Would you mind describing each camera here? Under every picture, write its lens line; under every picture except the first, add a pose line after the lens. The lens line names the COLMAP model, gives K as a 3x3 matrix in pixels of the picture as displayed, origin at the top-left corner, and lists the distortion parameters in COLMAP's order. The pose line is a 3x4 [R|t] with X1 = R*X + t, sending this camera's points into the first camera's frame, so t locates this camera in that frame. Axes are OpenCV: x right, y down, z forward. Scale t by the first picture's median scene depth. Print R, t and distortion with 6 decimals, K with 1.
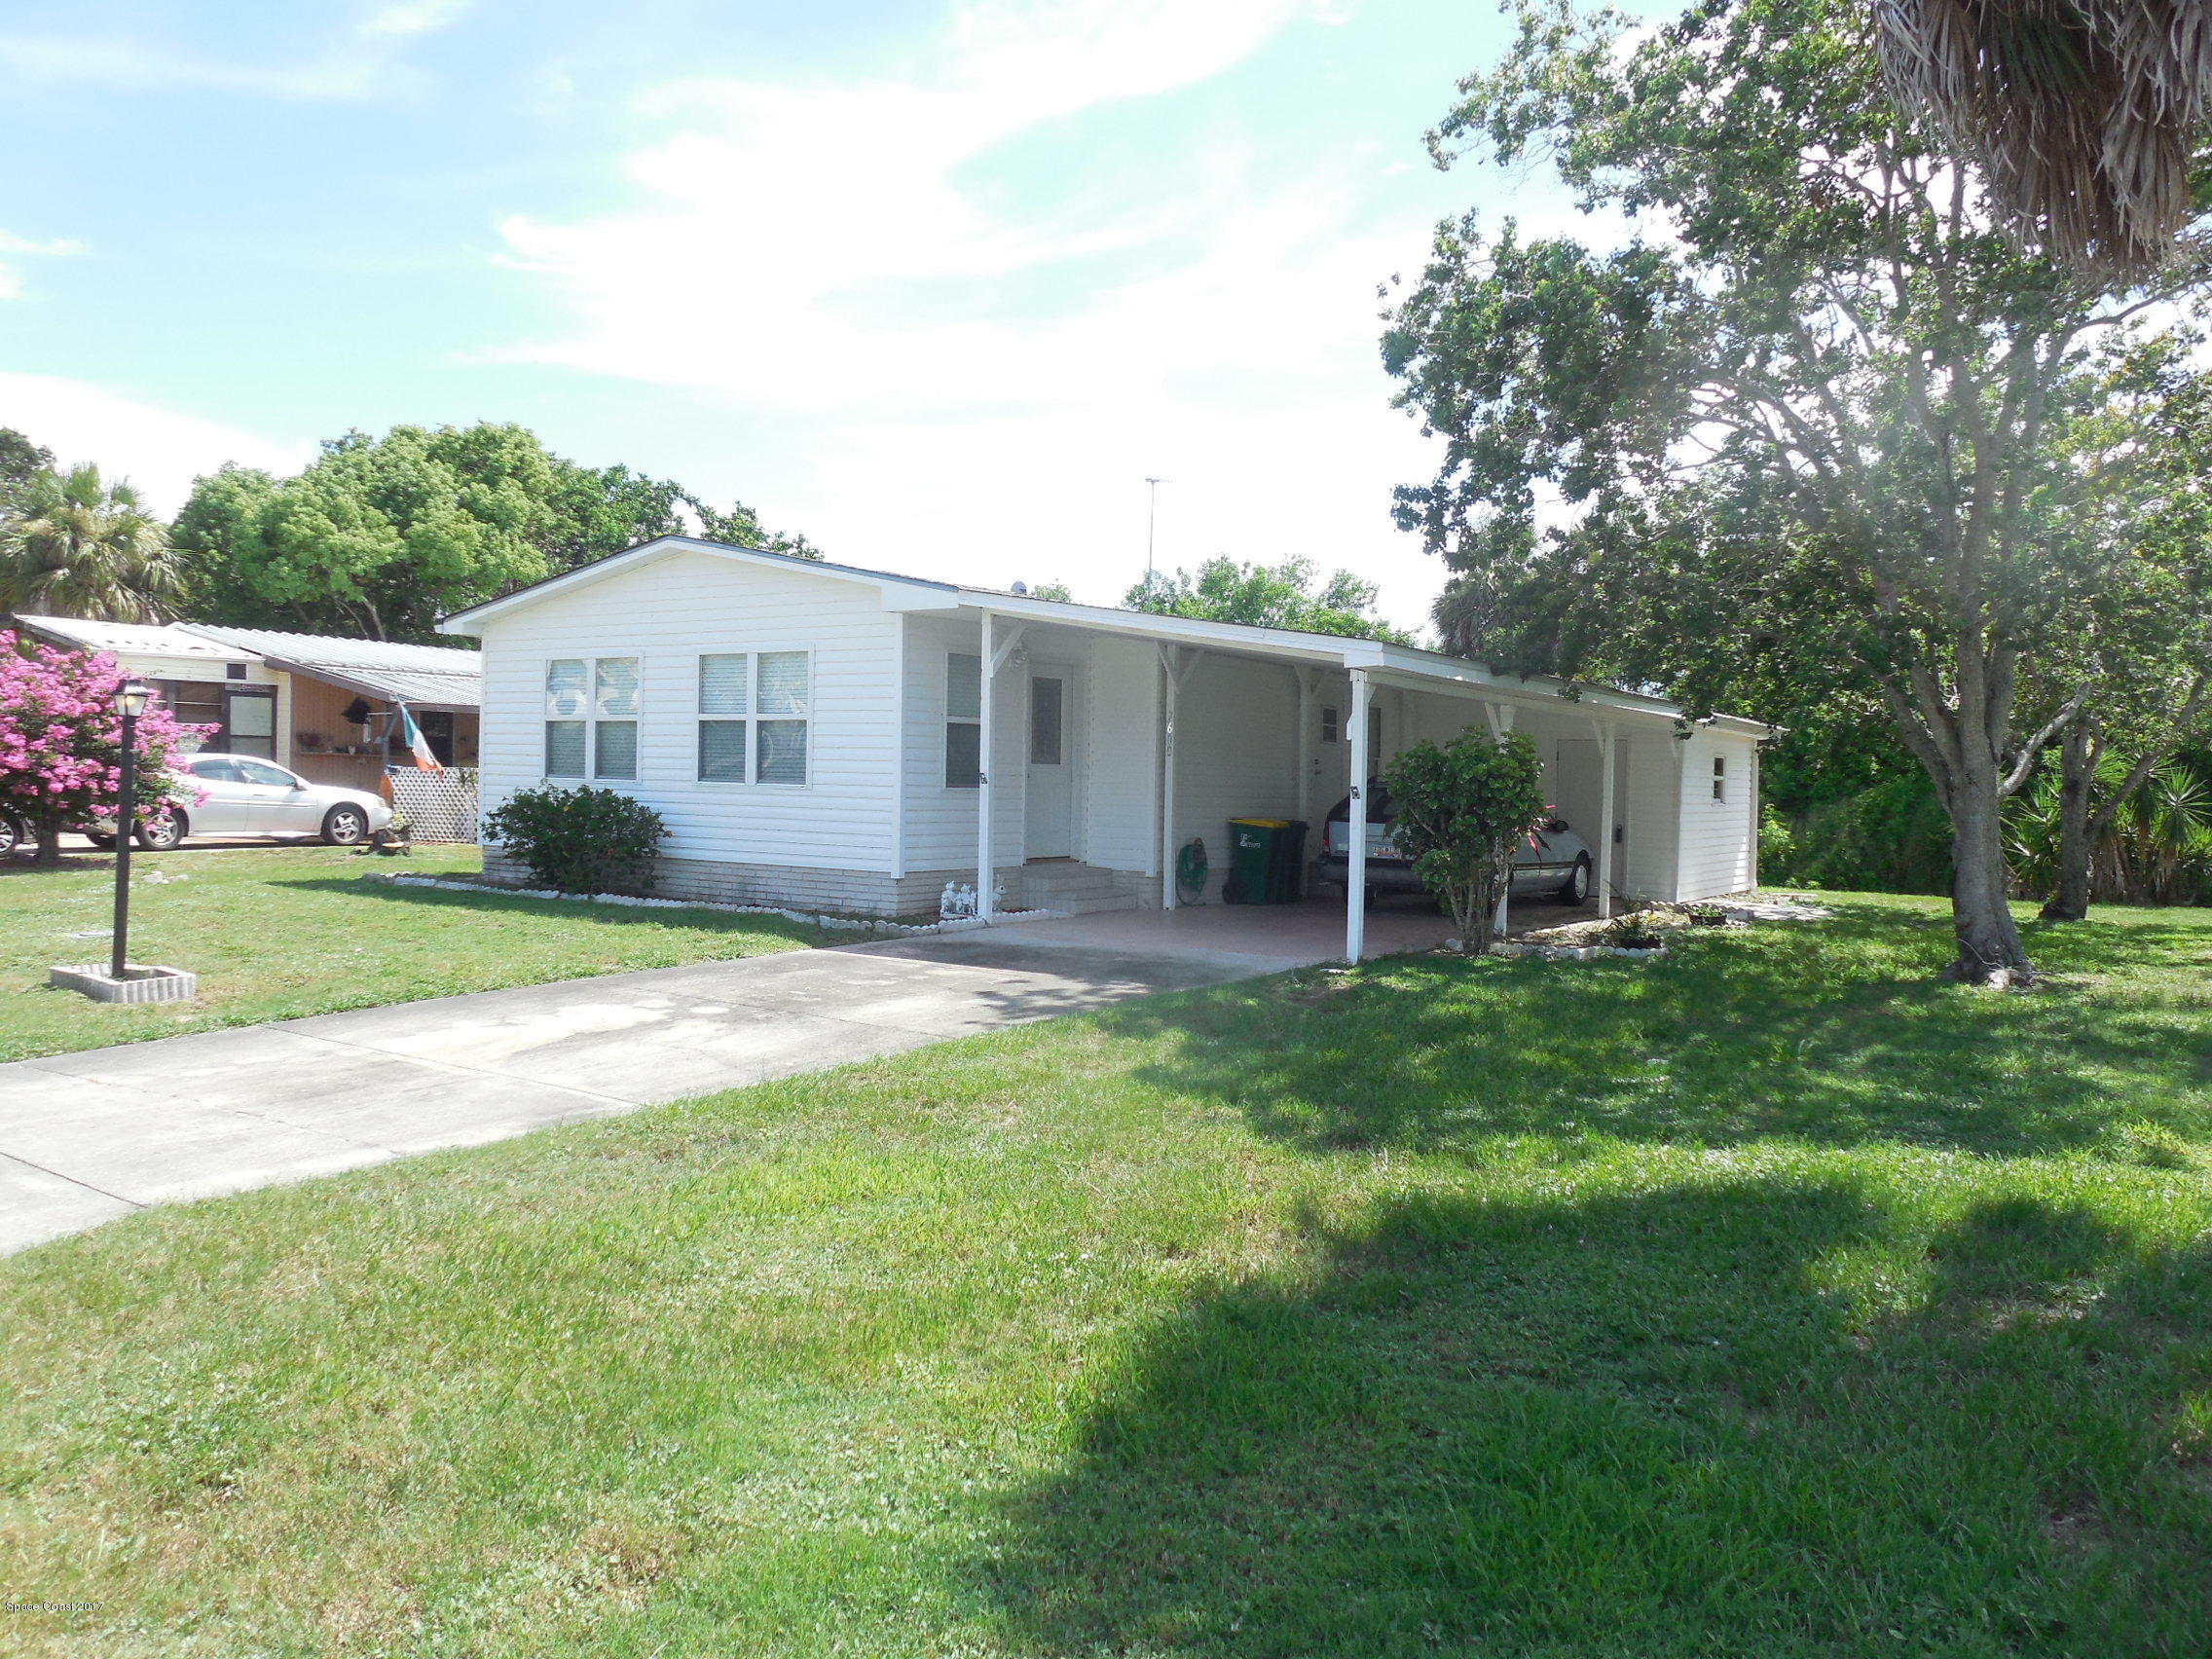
lens RADIAL K [[1697.0, 0, 1109.5], [0, 1697.0, 816.4], [0, 0, 1]] dist [-0.071937, 0.051094]
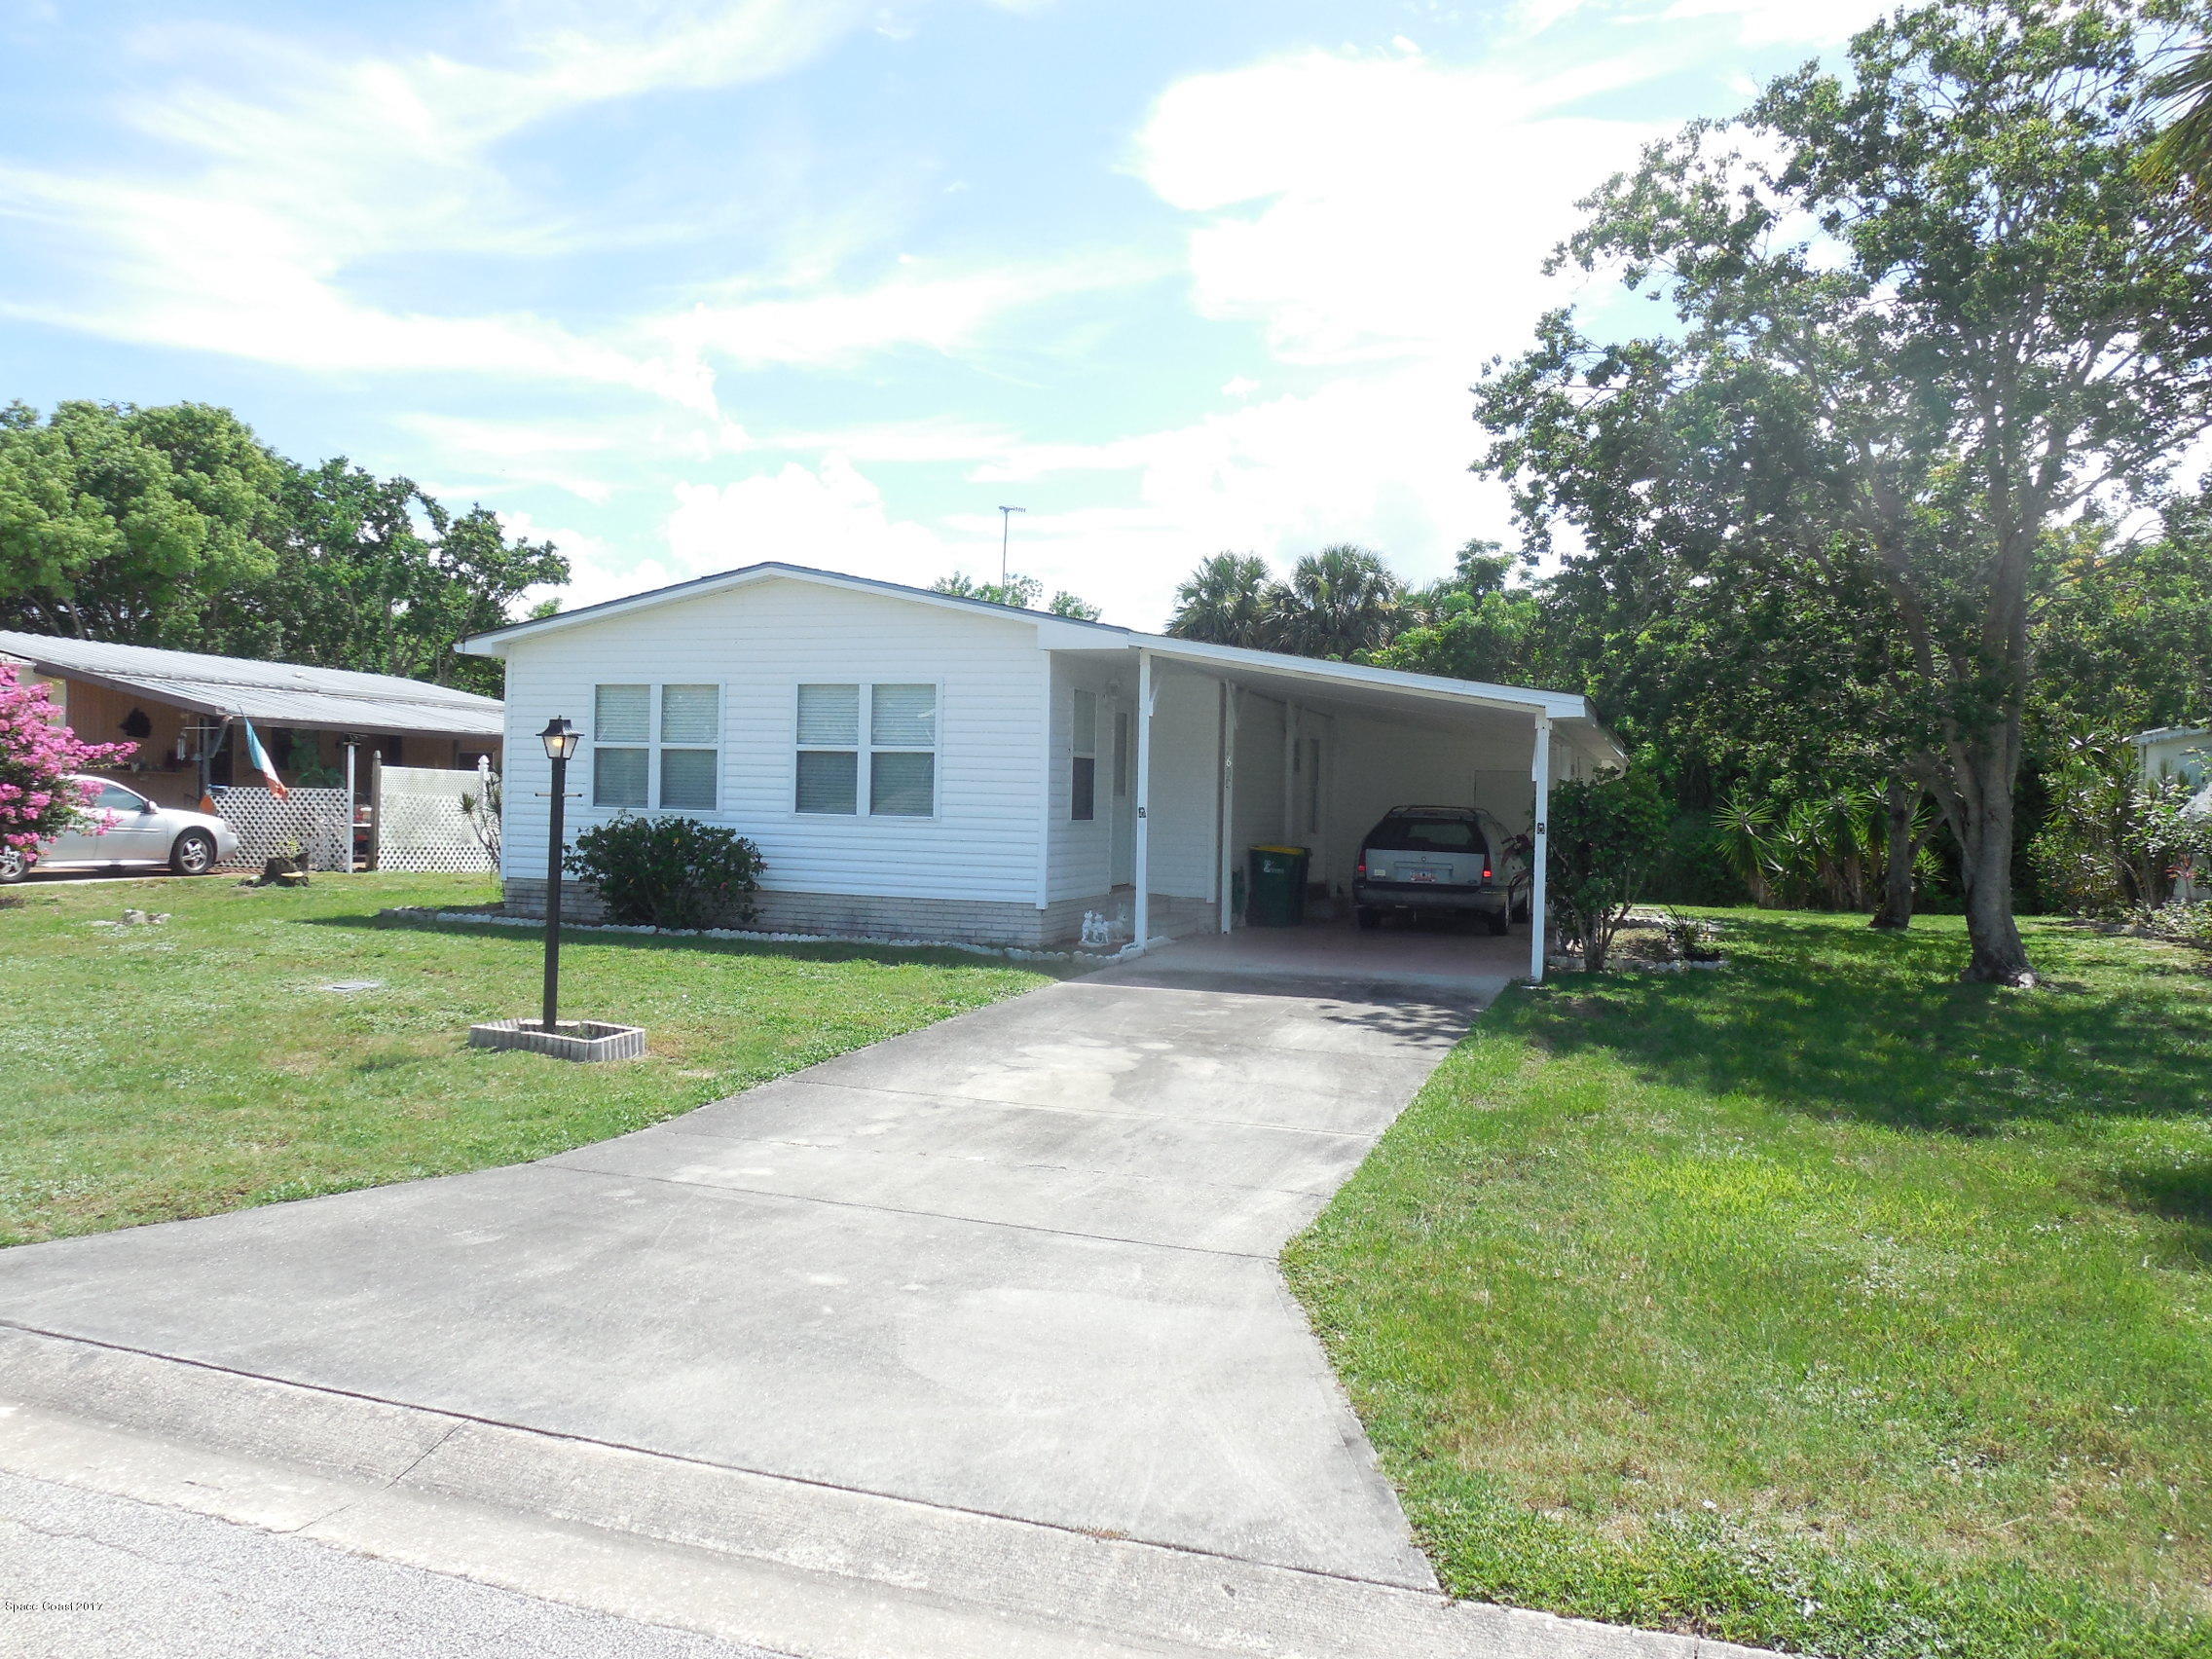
lens RADIAL K [[1697.0, 0, 1117.0], [0, 1697.0, 804.2], [0, 0, 1]] dist [-0.071937, 0.051094]
pose [[0.965843, 0.001626, 0.259122, -0.296778], [0.001817, 0.999913, -0.013044, -0.011431], [-0.259121, 0.013069, 0.965756, -0.001944]]
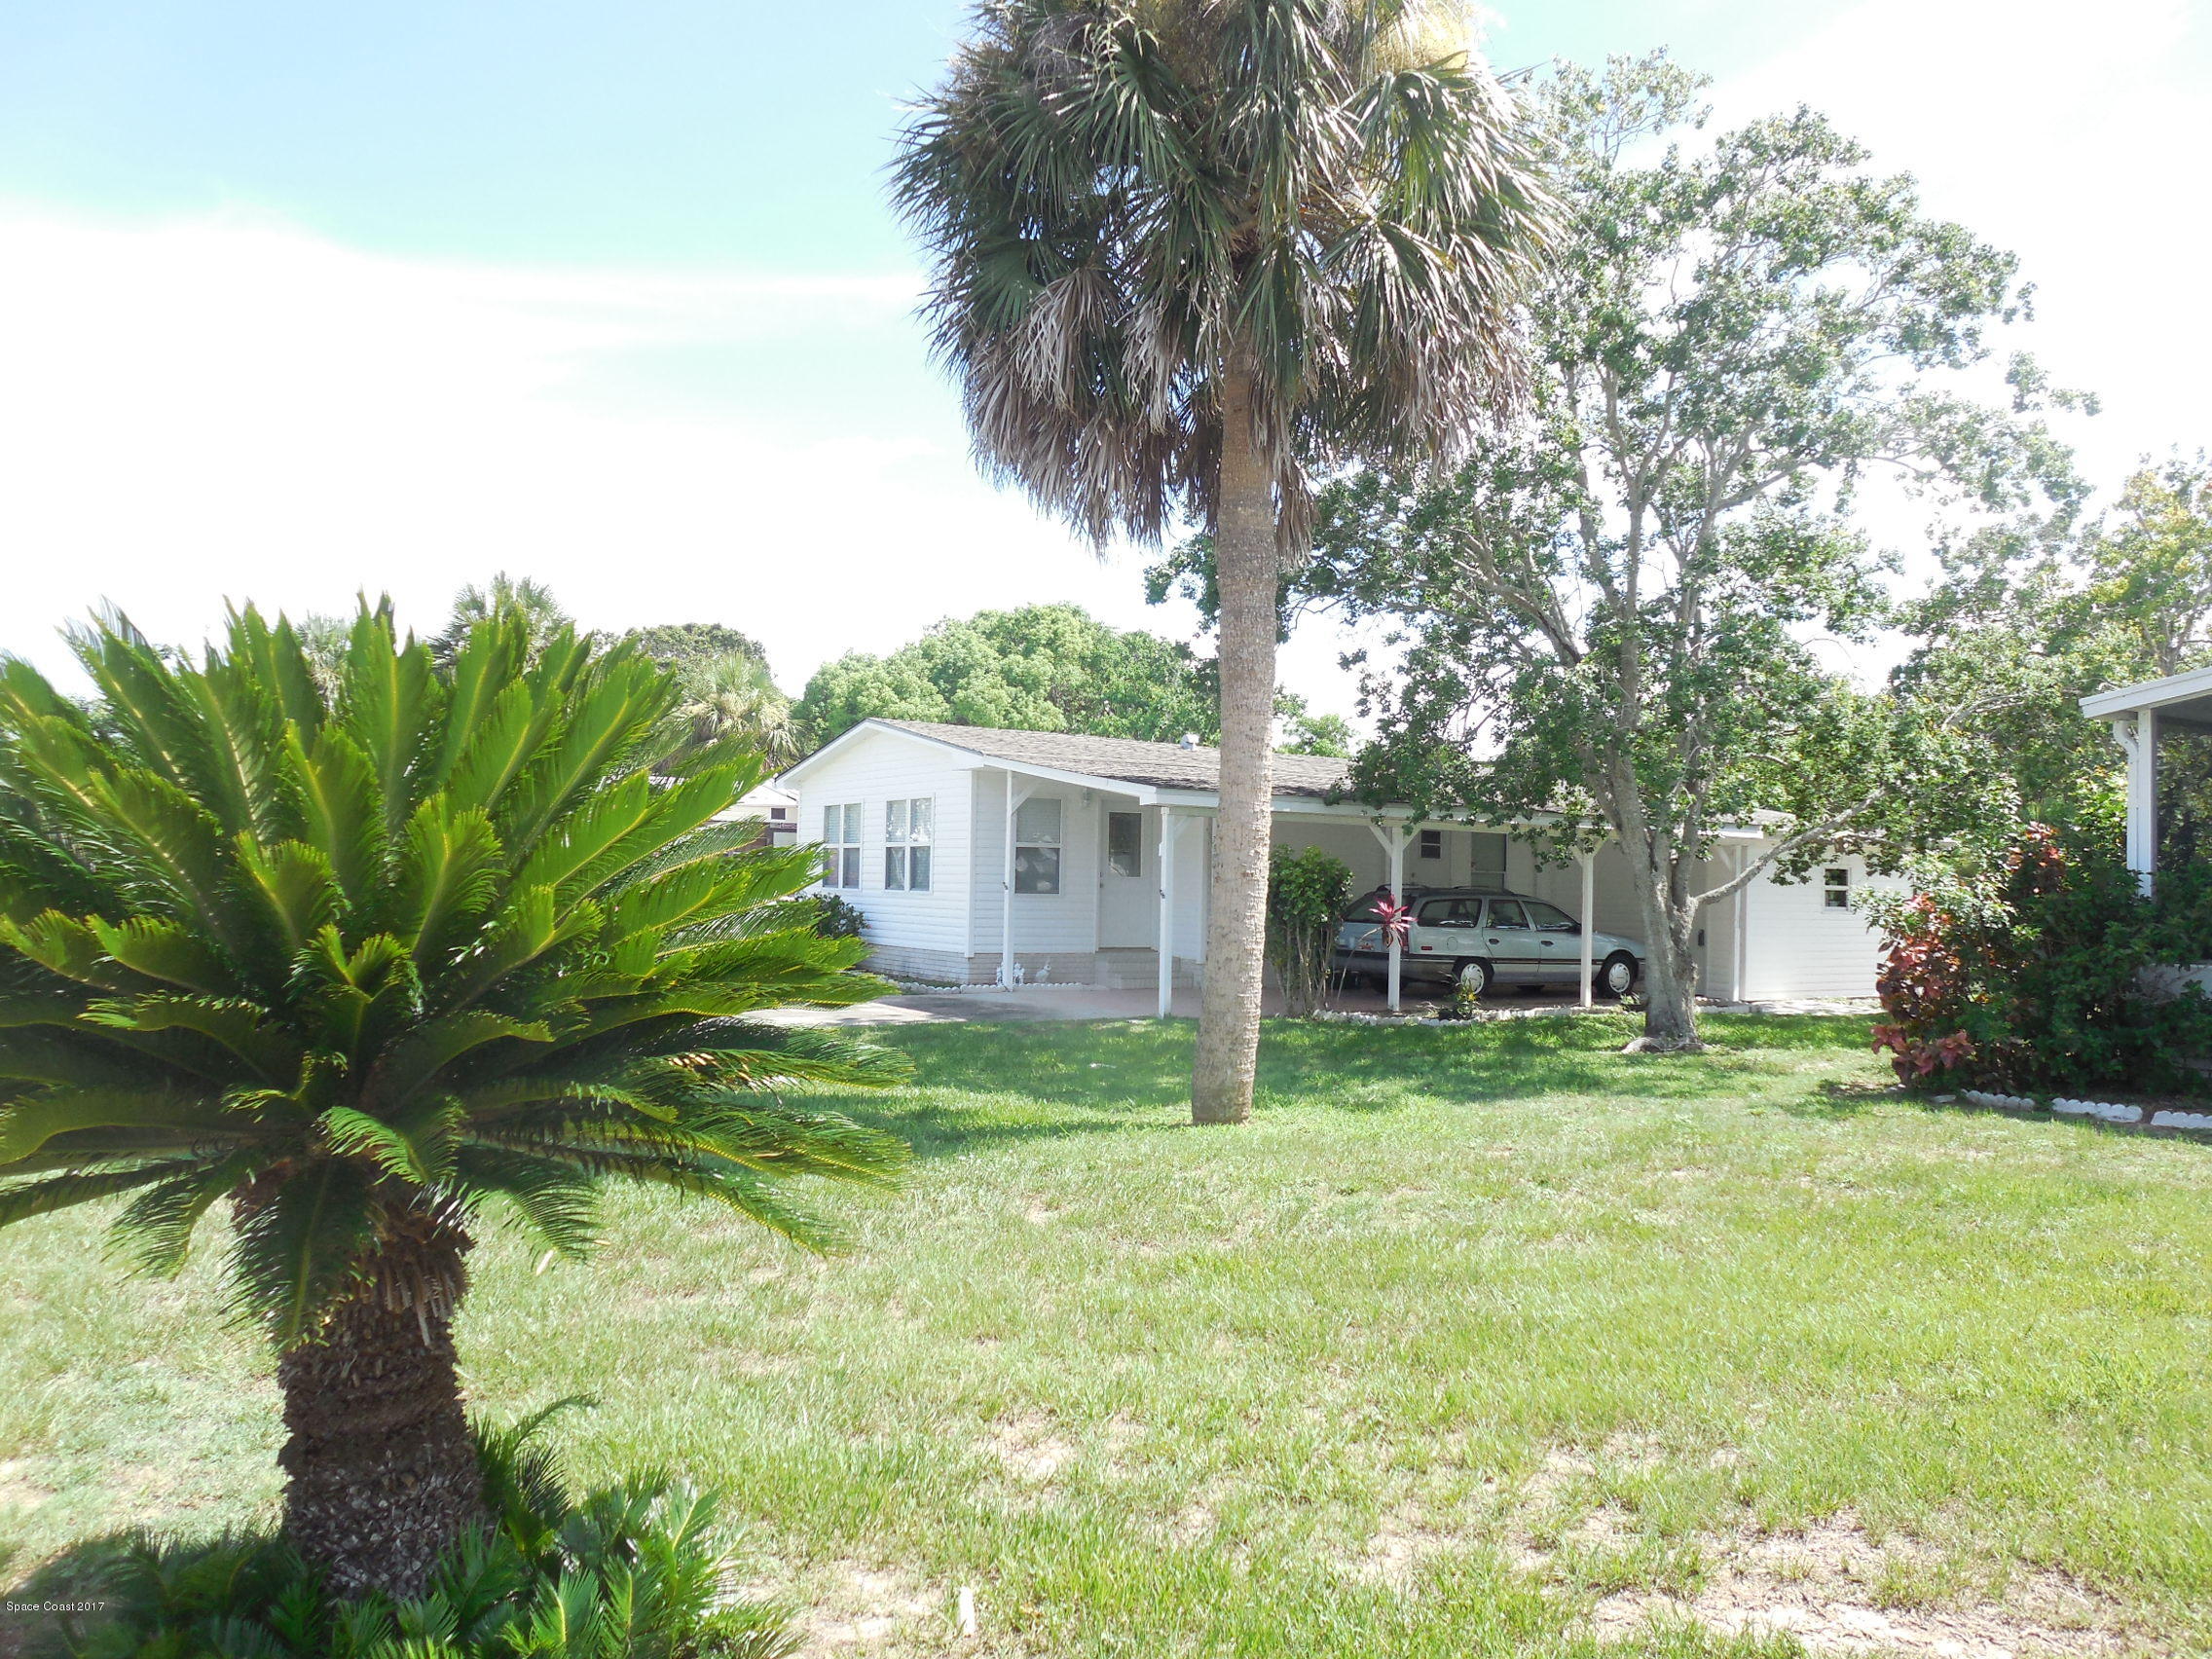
lens RADIAL K [[1697.0, 0, 1082.6], [0, 1697.0, 810.2], [0, 0, 1]] dist [-0.071937, 0.051094]
pose [[0.897295, -0.022708, -0.440848, 0.502991], [-0.010788, 0.997250, -0.073325, 0.014240], [0.441300, 0.070550, 0.894582, -0.199585]]
